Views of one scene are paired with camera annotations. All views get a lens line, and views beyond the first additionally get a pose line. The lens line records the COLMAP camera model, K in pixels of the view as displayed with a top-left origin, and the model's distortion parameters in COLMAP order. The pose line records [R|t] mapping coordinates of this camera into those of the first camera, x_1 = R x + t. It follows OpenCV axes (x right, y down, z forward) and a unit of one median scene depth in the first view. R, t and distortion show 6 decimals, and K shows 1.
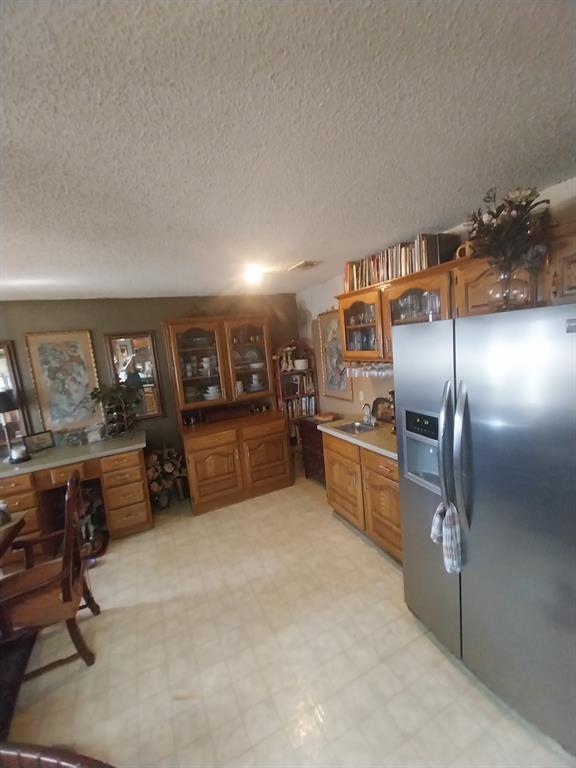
lens RADIAL K [[304.8, 0, 288.0], [0, 304.8, 384.0], [0, 0, 1]] dist [0.002164, -0.010400]
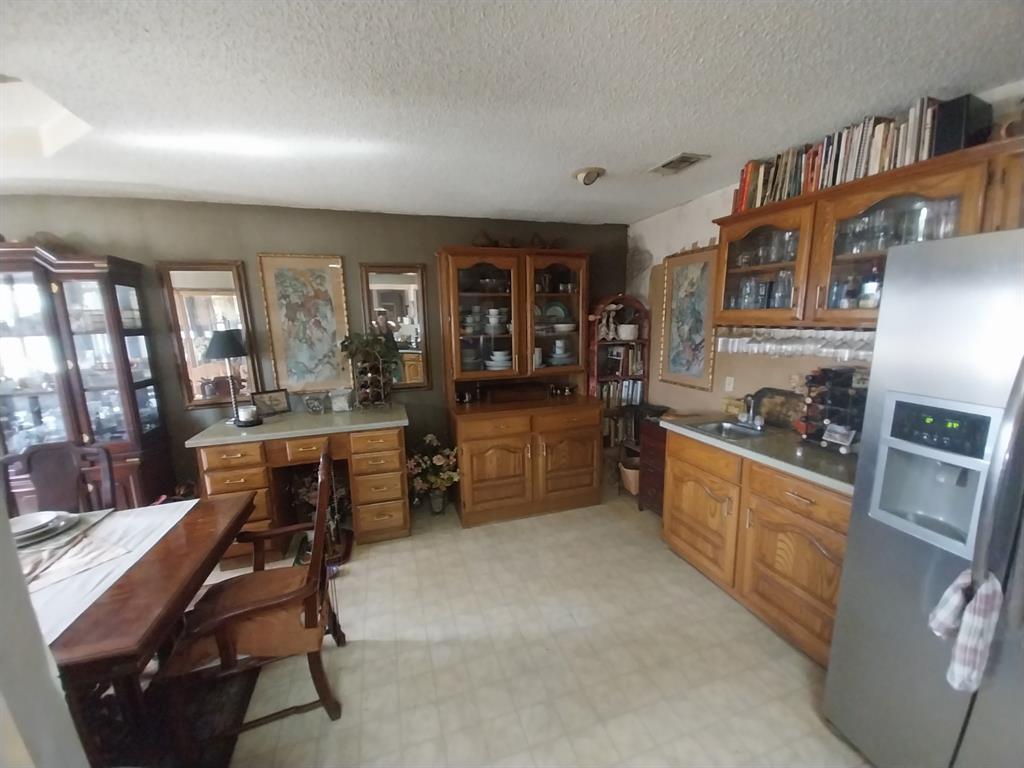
lens RADIAL K [[406.4, 0, 516.2], [0, 406.4, 398.4], [0, 0, 1]] dist [0.002164, -0.010400]
pose [[0.987690, 0.099972, -0.120309, -0.115961], [-0.090579, 0.992575, 0.081179, 0.046905], [0.127532, -0.069282, 0.989412, 0.100374]]
